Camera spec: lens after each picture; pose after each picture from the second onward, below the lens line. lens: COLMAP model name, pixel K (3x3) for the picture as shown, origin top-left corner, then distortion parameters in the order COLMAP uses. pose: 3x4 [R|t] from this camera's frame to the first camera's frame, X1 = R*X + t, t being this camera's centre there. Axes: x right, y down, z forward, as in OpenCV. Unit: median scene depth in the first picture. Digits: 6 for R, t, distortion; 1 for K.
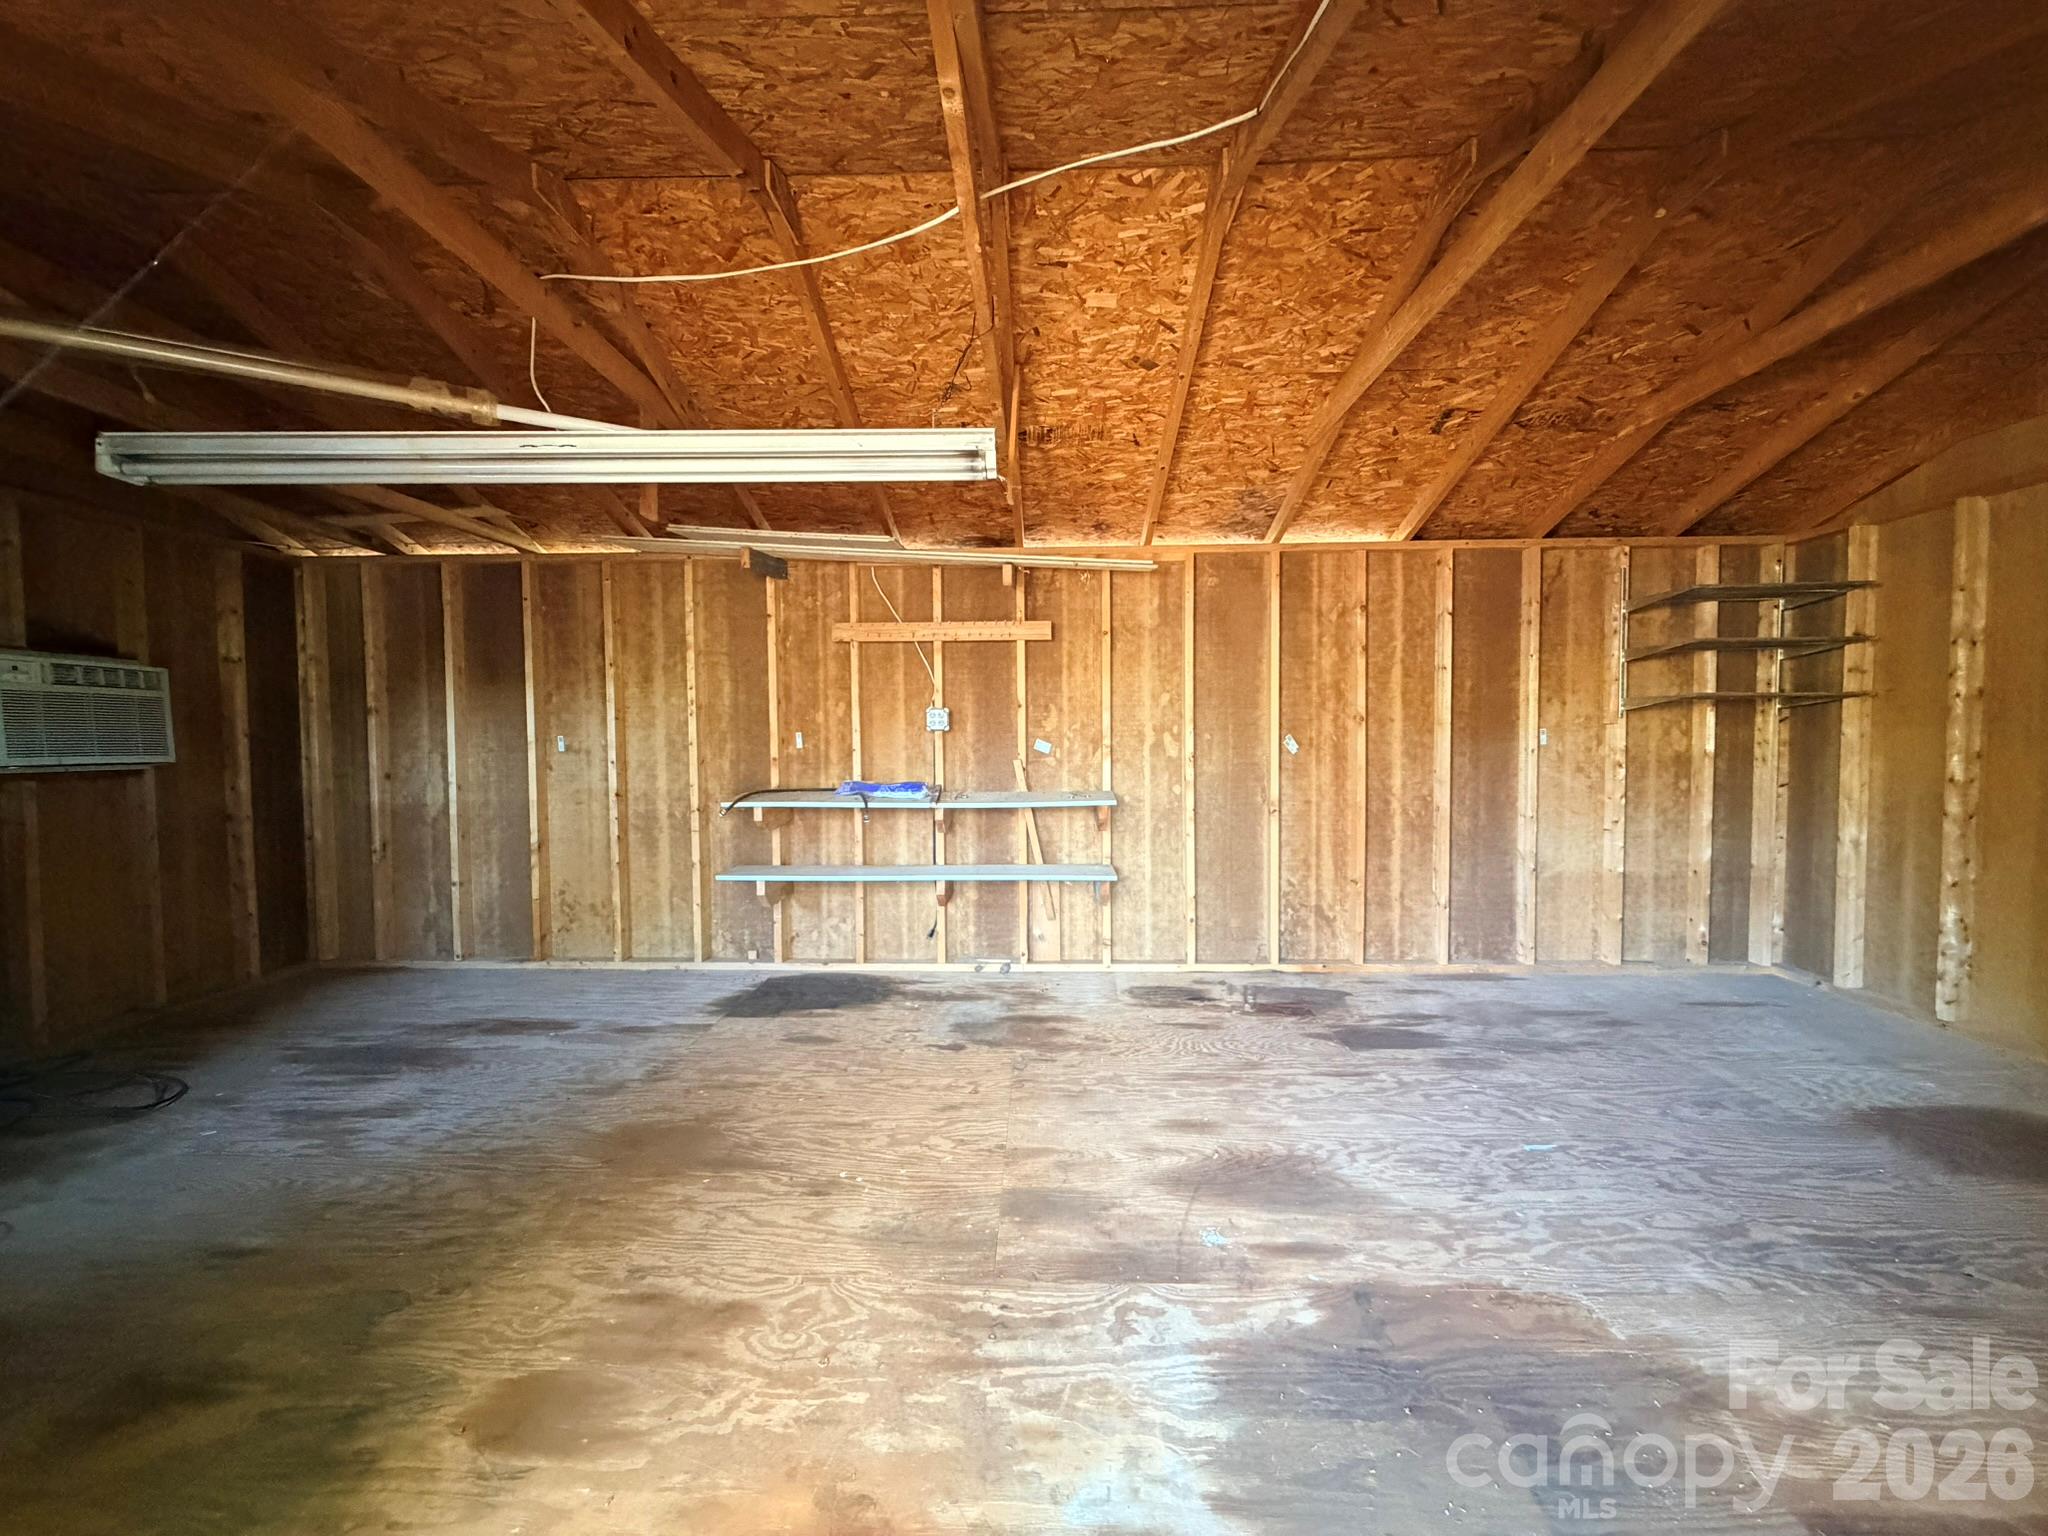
lens RADIAL K [[756.5, 0, 1026.5], [0, 756.5, 763.3], [0, 0, 1]] dist [0.000424, 0.000156]
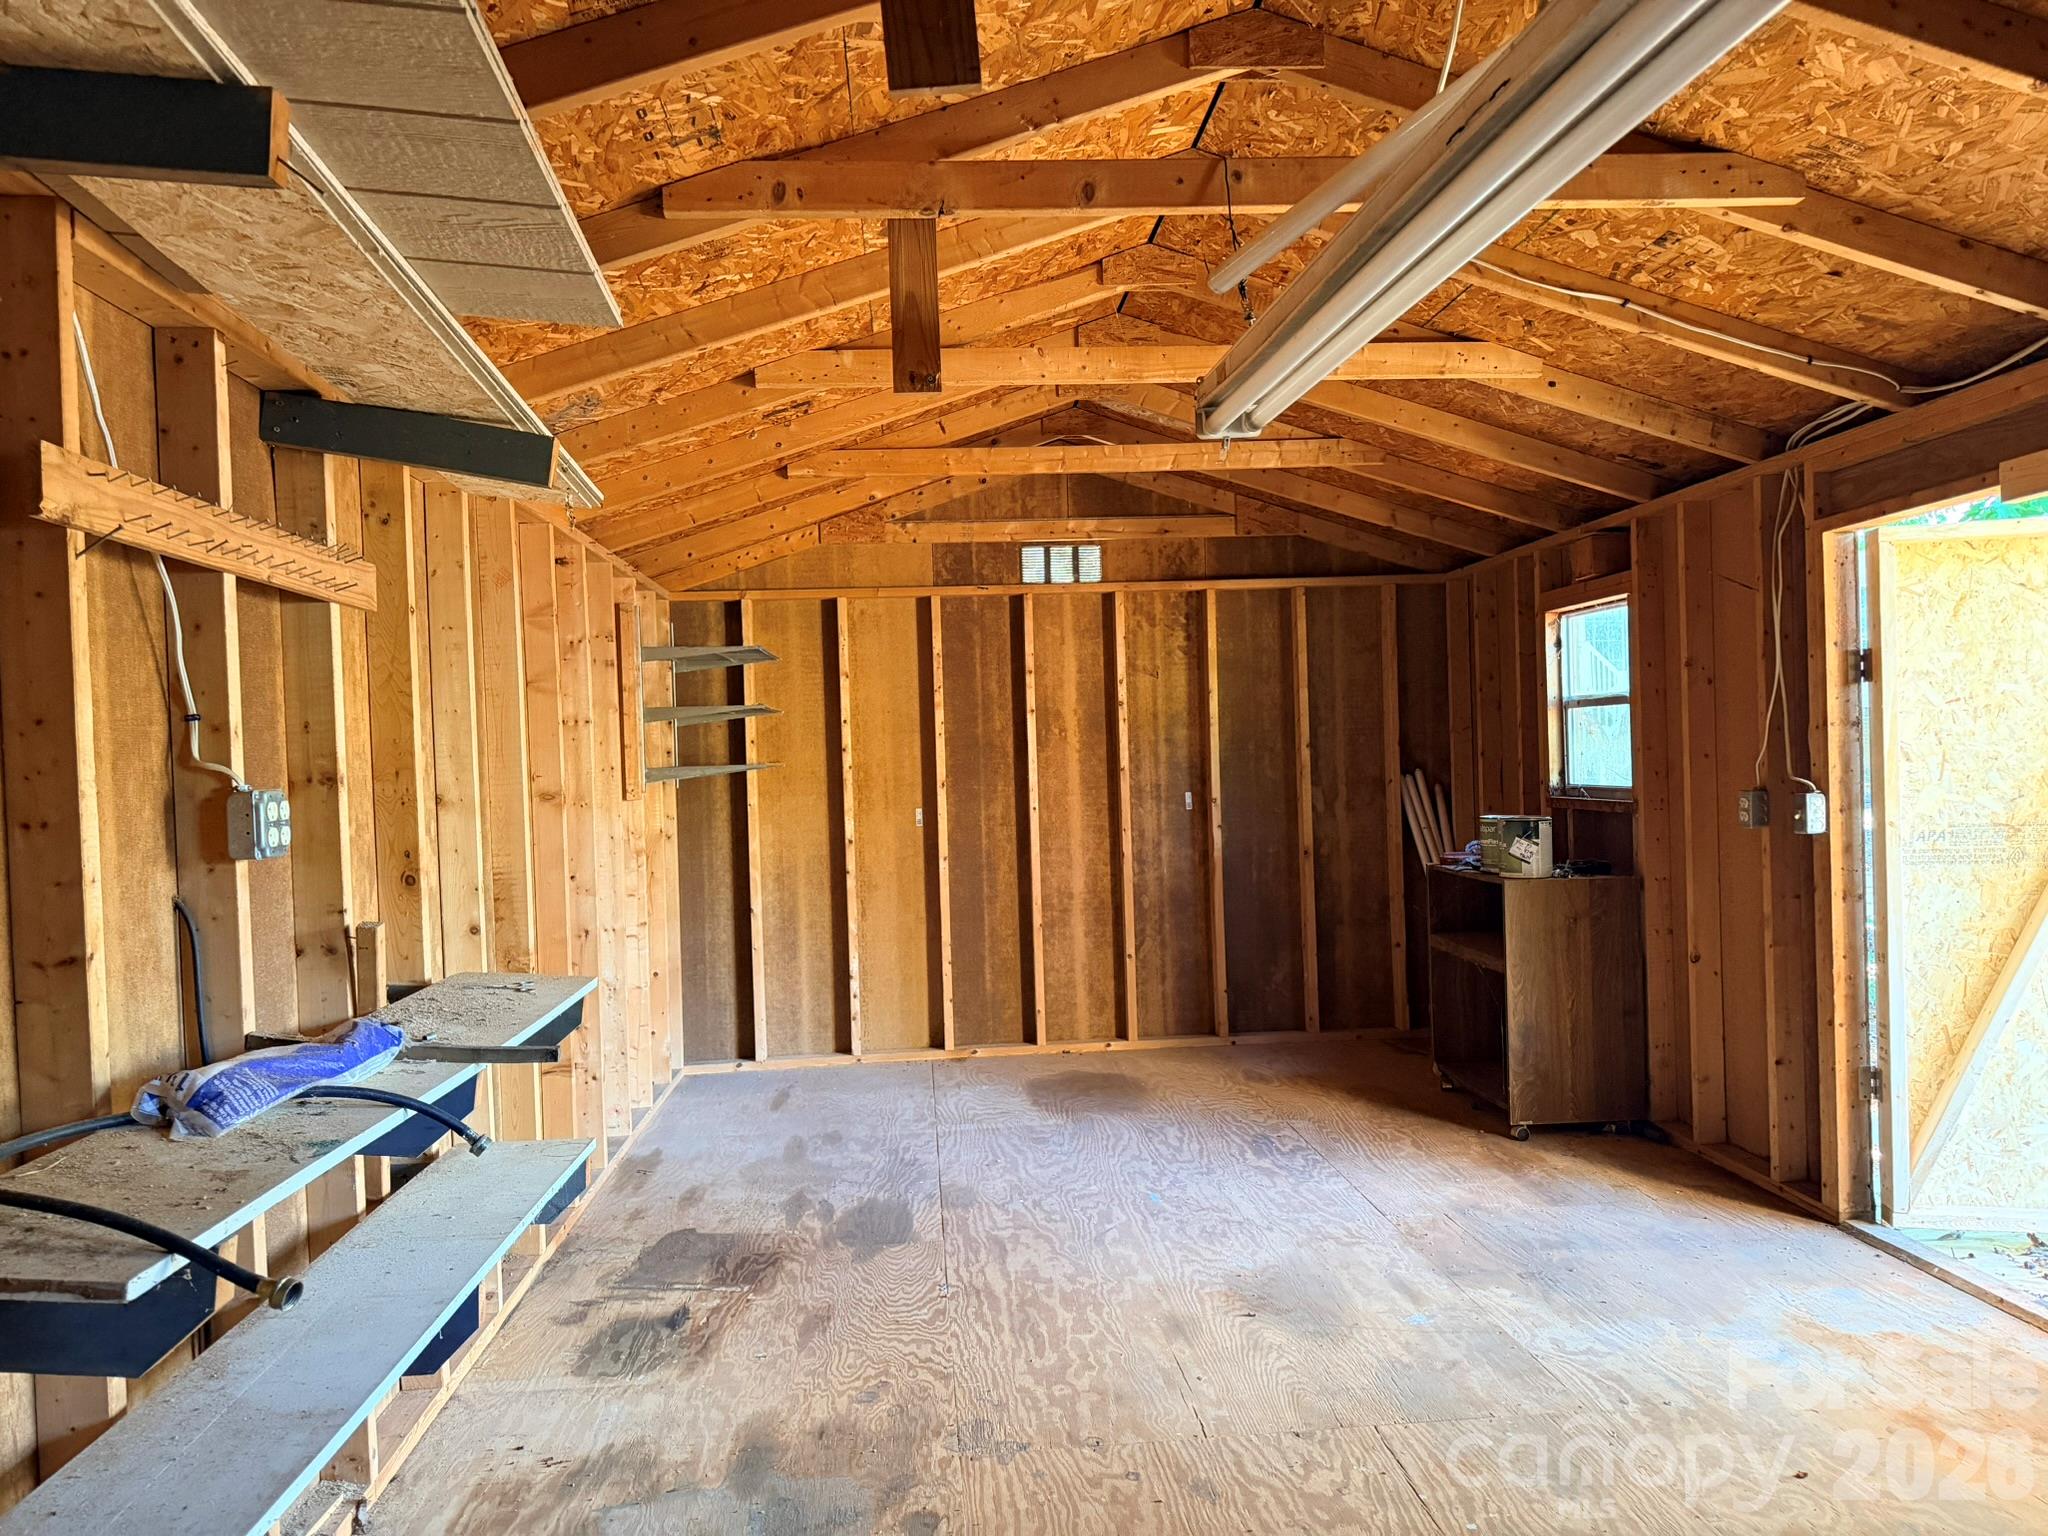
lens RADIAL K [[1469.4, 0, 1024.0], [0, 1469.4, 768.0], [0, 0, 1]] dist [0.179086, -0.401353]
pose [[-0.084447, 0.004250, 0.996419, -0.925440], [0.073146, 0.997319, 0.001946, -0.053961], [-0.993740, 0.073048, -0.084531, 0.945739]]
